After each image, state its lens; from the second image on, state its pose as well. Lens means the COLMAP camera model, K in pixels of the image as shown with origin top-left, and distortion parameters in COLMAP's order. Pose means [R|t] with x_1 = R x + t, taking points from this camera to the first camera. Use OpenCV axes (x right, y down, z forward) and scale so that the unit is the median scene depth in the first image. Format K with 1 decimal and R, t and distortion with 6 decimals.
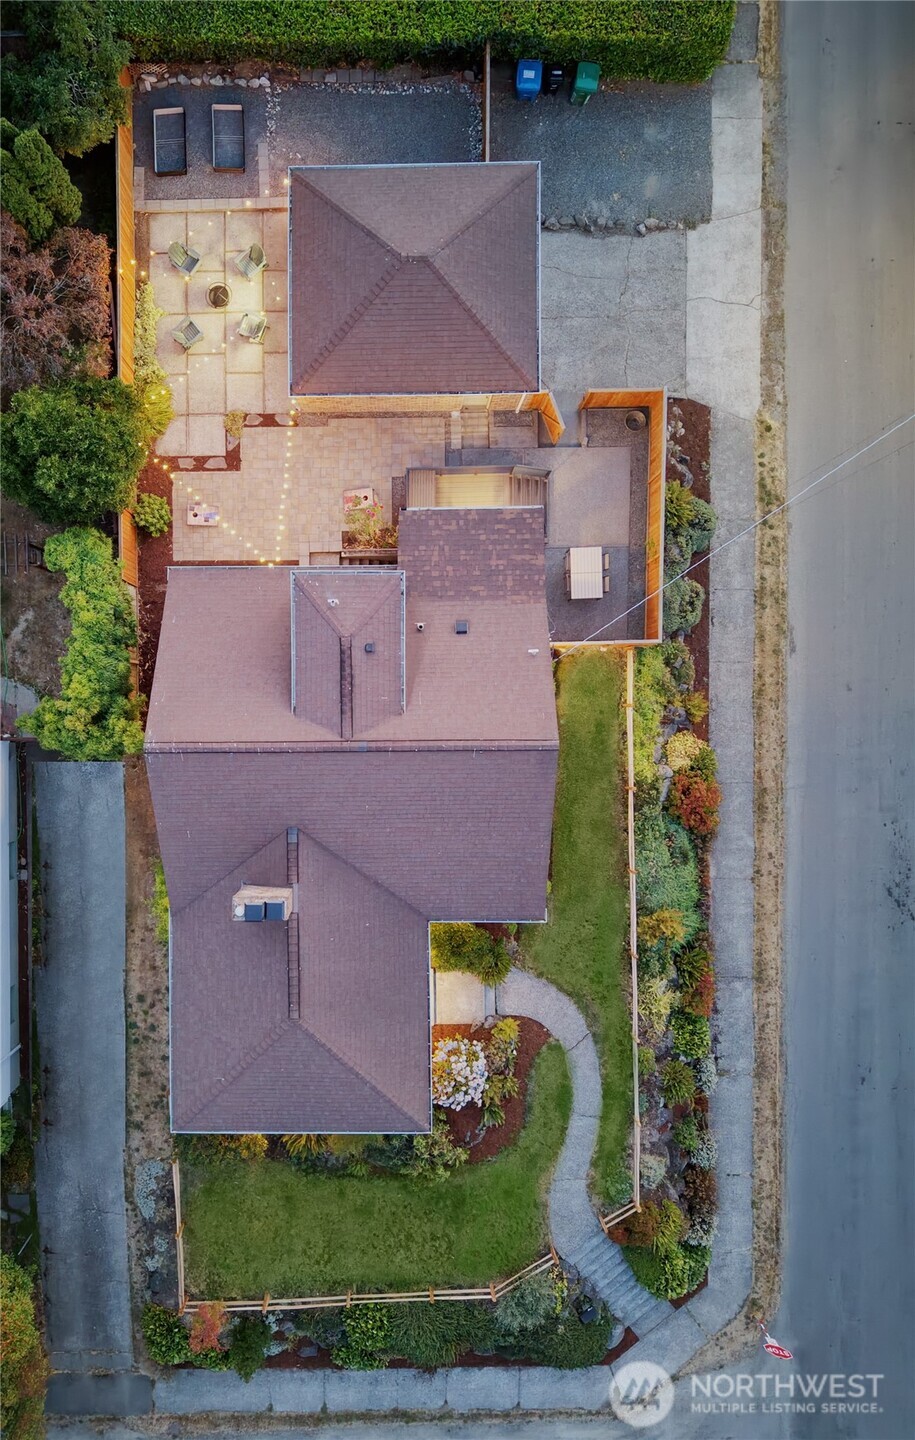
lens RADIAL K [[1145.8, 0, 367.2], [0, 1145.8, 719.7], [0, 0, 1]] dist [0.049199, -0.045369]
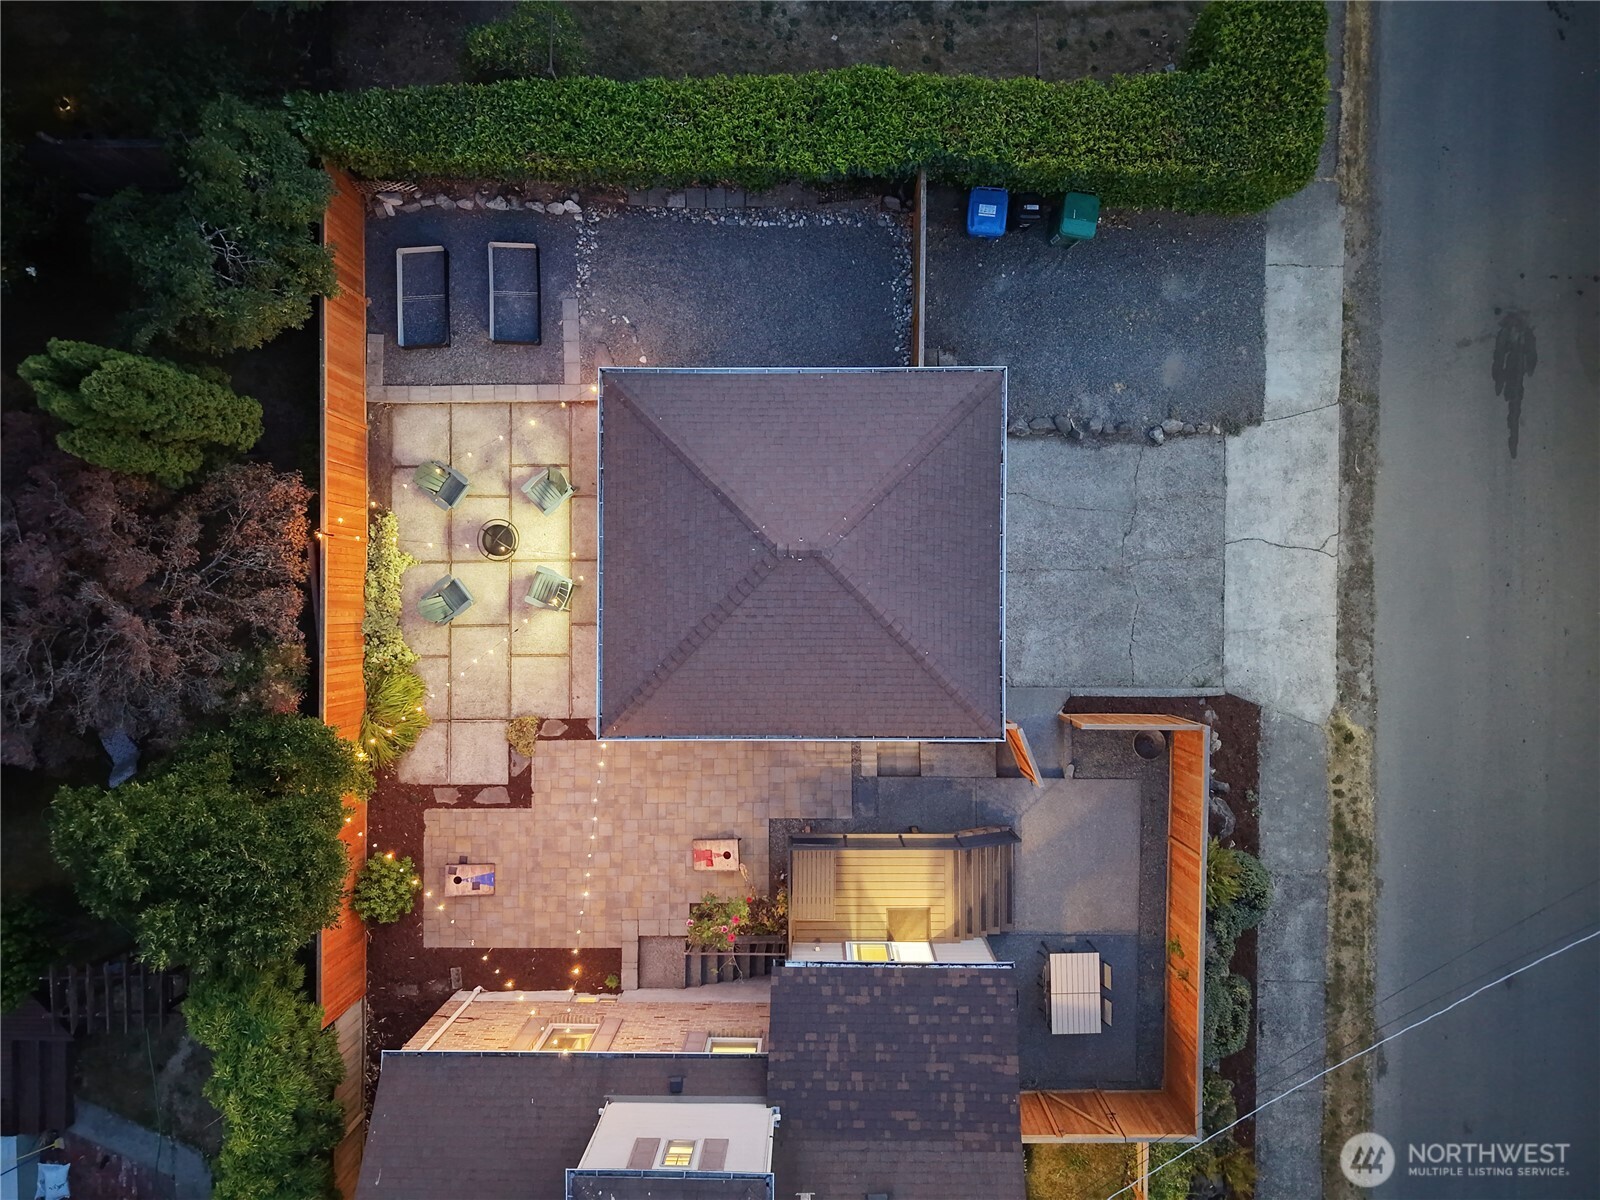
lens RADIAL K [[1095.8, 0, 800.0], [0, 1095.8, 600.0], [0, 0, 1]] dist [0.035776, -0.037290]
pose [[0.999898, 0.006196, 0.012904, 0.030284], [-0.006279, 0.999960, 0.006401, -0.337104], [-0.012864, -0.006482, 0.999896, 0.388336]]
